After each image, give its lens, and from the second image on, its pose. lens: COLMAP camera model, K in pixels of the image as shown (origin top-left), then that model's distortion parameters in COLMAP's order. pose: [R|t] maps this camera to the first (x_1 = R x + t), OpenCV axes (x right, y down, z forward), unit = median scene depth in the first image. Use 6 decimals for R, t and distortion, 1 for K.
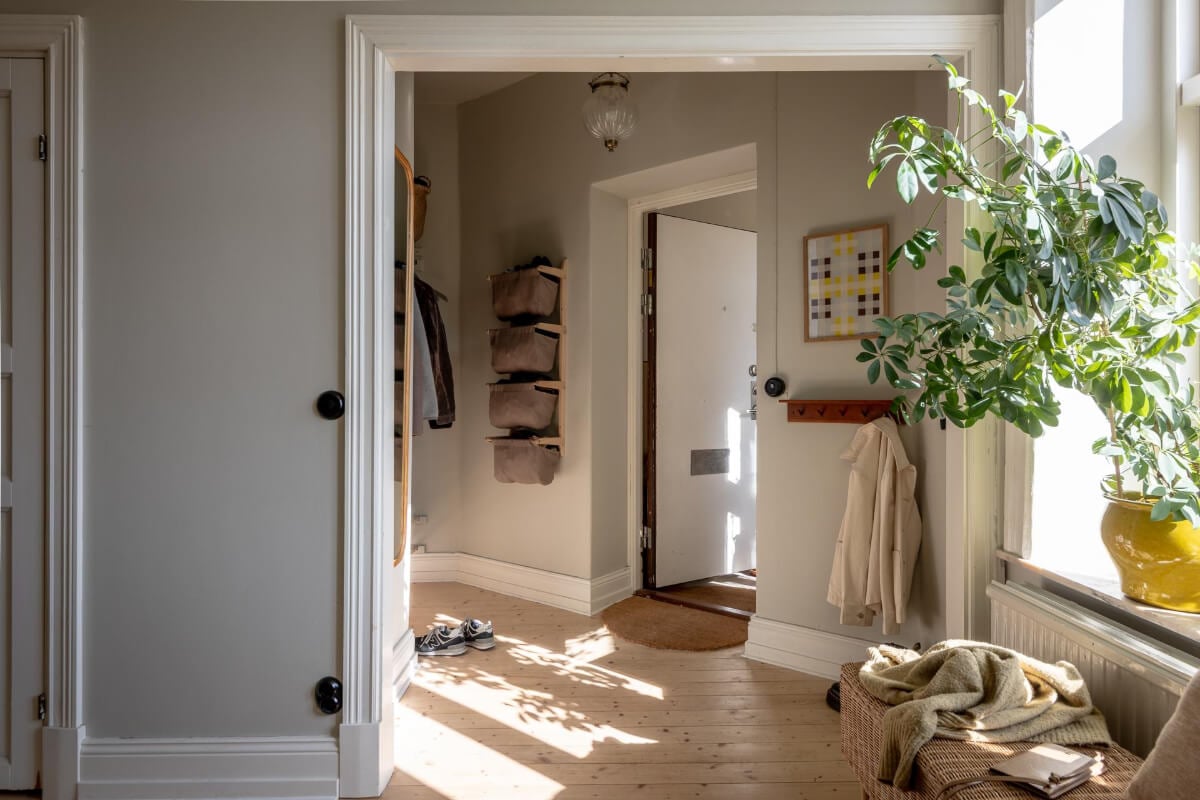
lens RADIAL K [[722.8, 0, 600.5], [0, 722.8, 403.7], [0, 0, 1]] dist [0.020000, -0.021545]
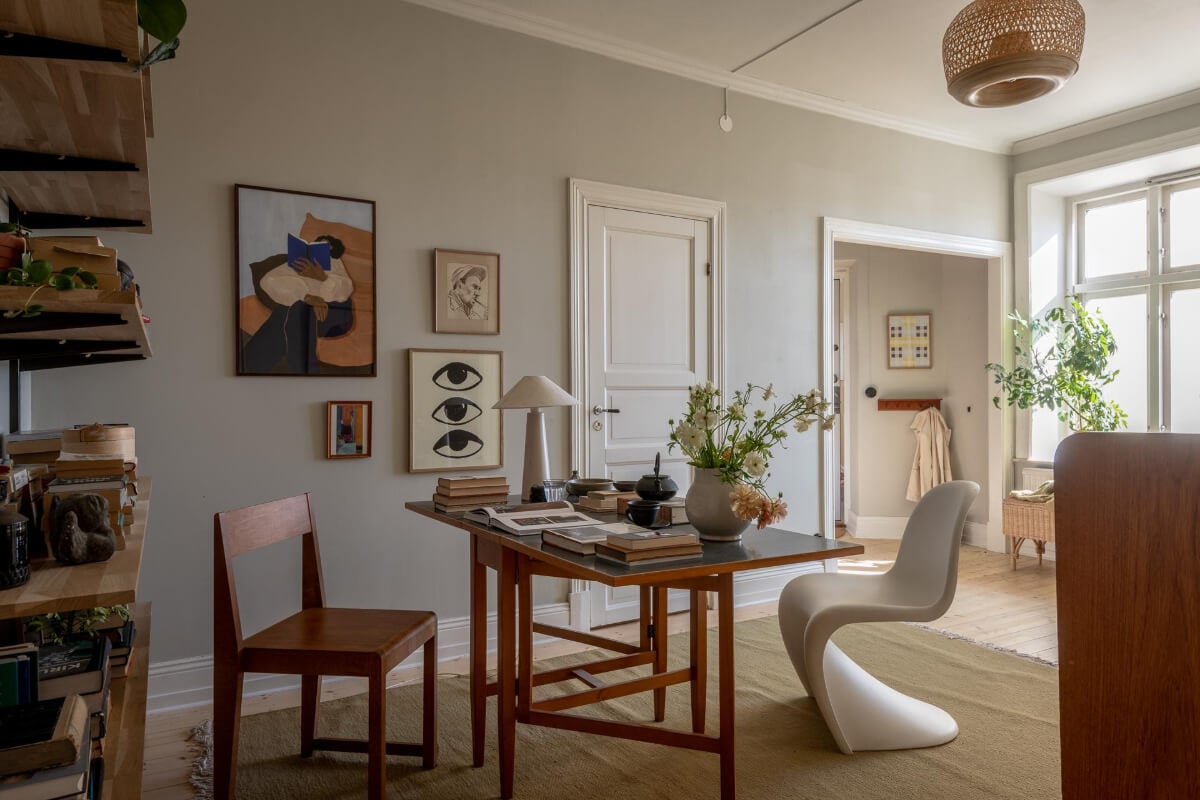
lens RADIAL K [[788.7, 0, 601.4], [0, 788.7, 397.6], [0, 0, 1]] dist [-0.032713, -0.000854]
pose [[0.884632, 0.001147, 0.466288, -1.413675], [0.004318, 0.999934, -0.010652, 0.009831], [-0.466269, 0.011436, 0.884569, -0.508763]]
